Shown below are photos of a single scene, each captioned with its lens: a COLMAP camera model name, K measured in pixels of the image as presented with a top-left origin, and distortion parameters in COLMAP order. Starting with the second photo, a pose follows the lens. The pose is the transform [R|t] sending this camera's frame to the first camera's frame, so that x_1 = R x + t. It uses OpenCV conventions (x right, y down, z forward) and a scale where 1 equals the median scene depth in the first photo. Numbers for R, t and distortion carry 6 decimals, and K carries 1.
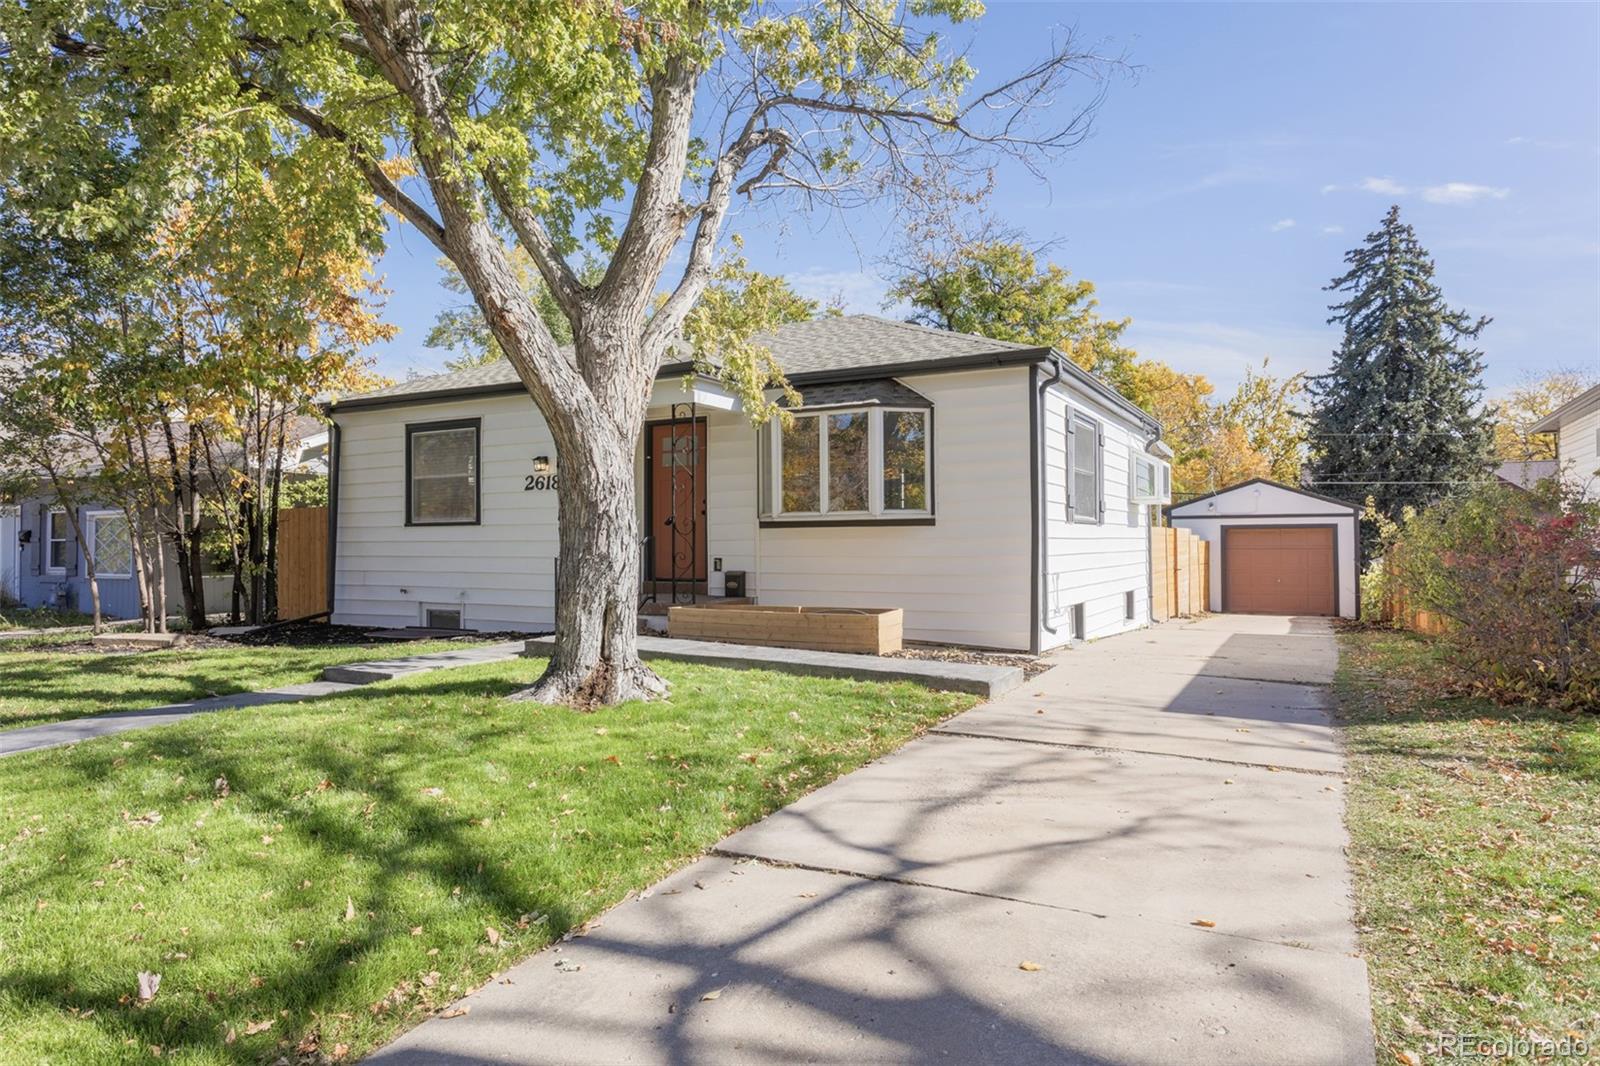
lens RADIAL K [[1008.8, 0, 802.0], [0, 1008.8, 532.3], [0, 0, 1]] dist [0.008591, 0.001268]
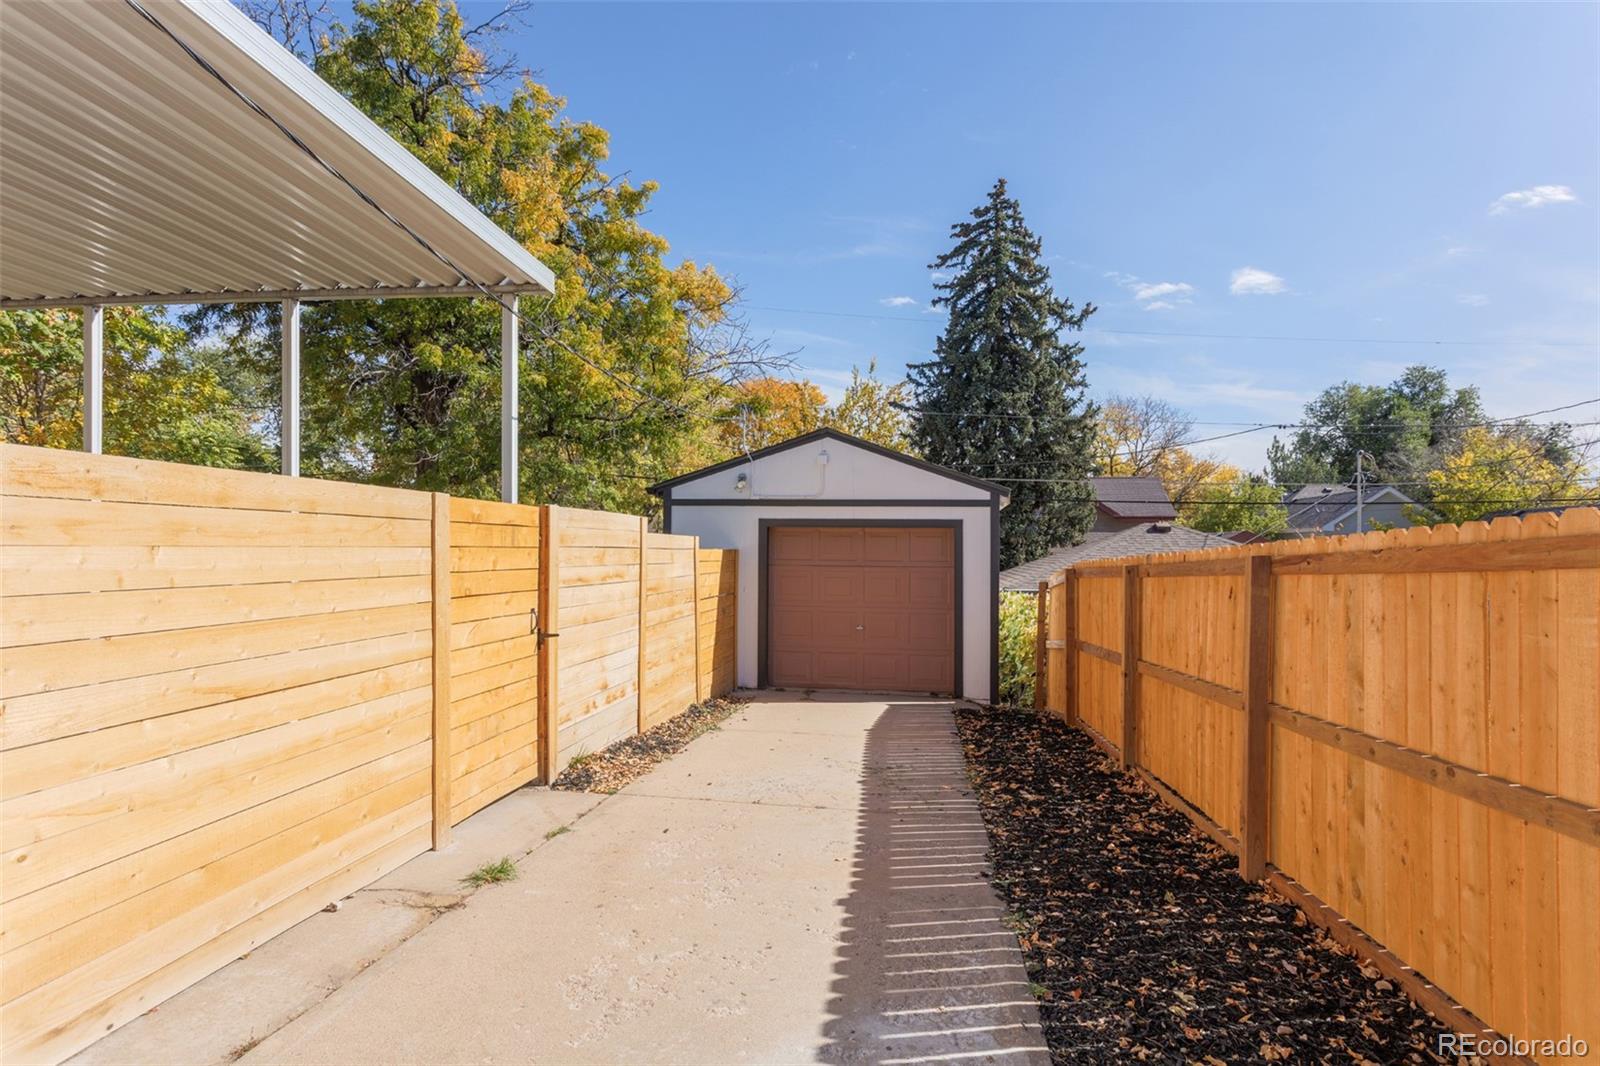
lens RADIAL K [[888.5, 0, 798.0], [0, 888.5, 543.0], [0, 0, 1]] dist [0.007370, 0.000934]
pose [[0.942011, 0.016939, 0.335154, 0.159955], [-0.017795, 0.999842, -0.000516, 0.002918], [-0.335110, -0.005477, 0.942163, 0.322120]]
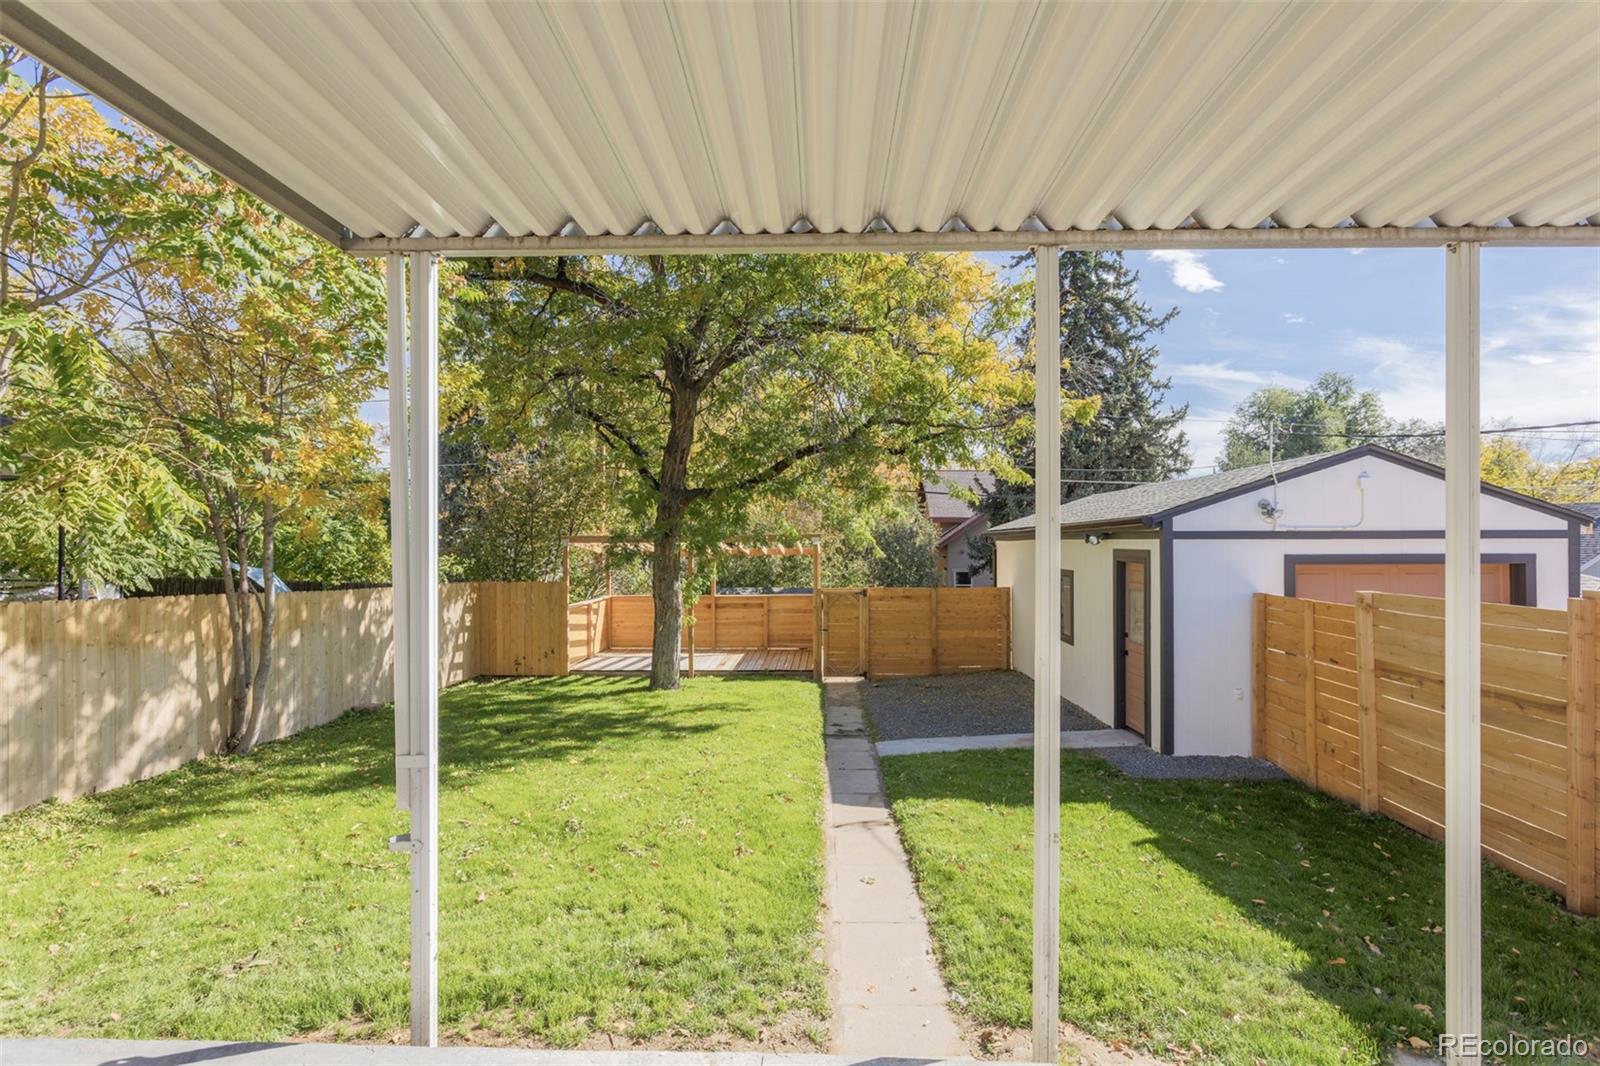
lens RADIAL K [[839.5, 0, 807.3], [0, 839.5, 534.5], [0, 0, 1]] dist [-0.002529, -0.000023]
pose [[0.897188, 0.006268, 0.441604, 0.040315], [-0.008970, 0.999952, 0.004032, -0.008144], [-0.441558, -0.007579, 0.897201, 0.436186]]
